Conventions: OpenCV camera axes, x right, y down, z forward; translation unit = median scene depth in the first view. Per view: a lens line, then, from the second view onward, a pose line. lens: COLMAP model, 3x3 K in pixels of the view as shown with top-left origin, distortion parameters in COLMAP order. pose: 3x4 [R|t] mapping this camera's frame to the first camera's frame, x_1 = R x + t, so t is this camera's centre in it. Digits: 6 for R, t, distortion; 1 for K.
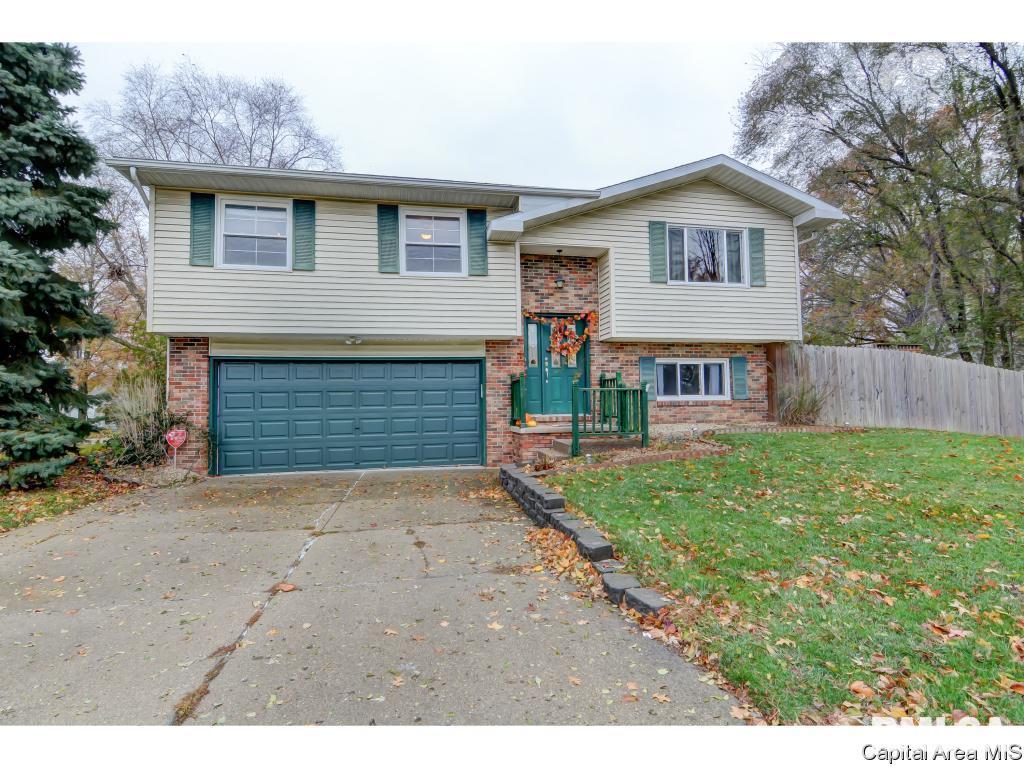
lens RADIAL K [[492.5, 0, 504.6], [0, 492.5, 384.2], [0, 0, 1]] dist [0.008623, -0.010024]
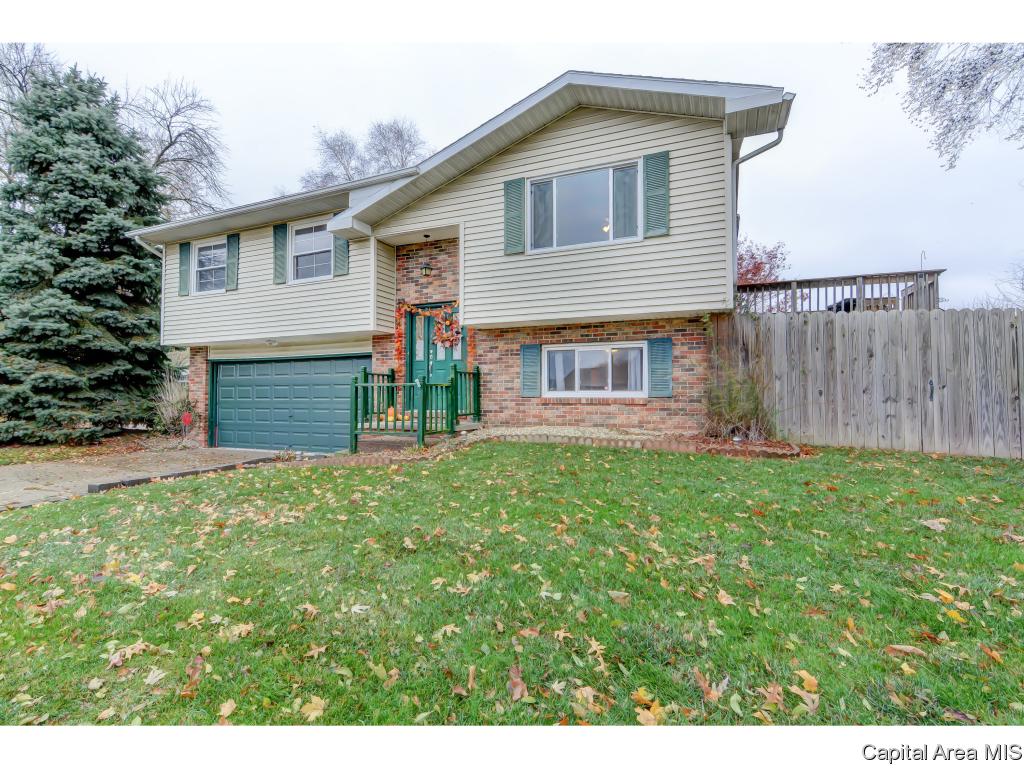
lens RADIAL K [[492.5, 0, 504.6], [0, 492.5, 384.2], [0, 0, 1]] dist [0.008623, -0.010024]
pose [[0.818889, 0.001320, -0.573951, 0.743955], [0.010236, 0.999805, 0.016904, -0.002735], [0.573861, -0.019717, 0.818715, 0.299150]]
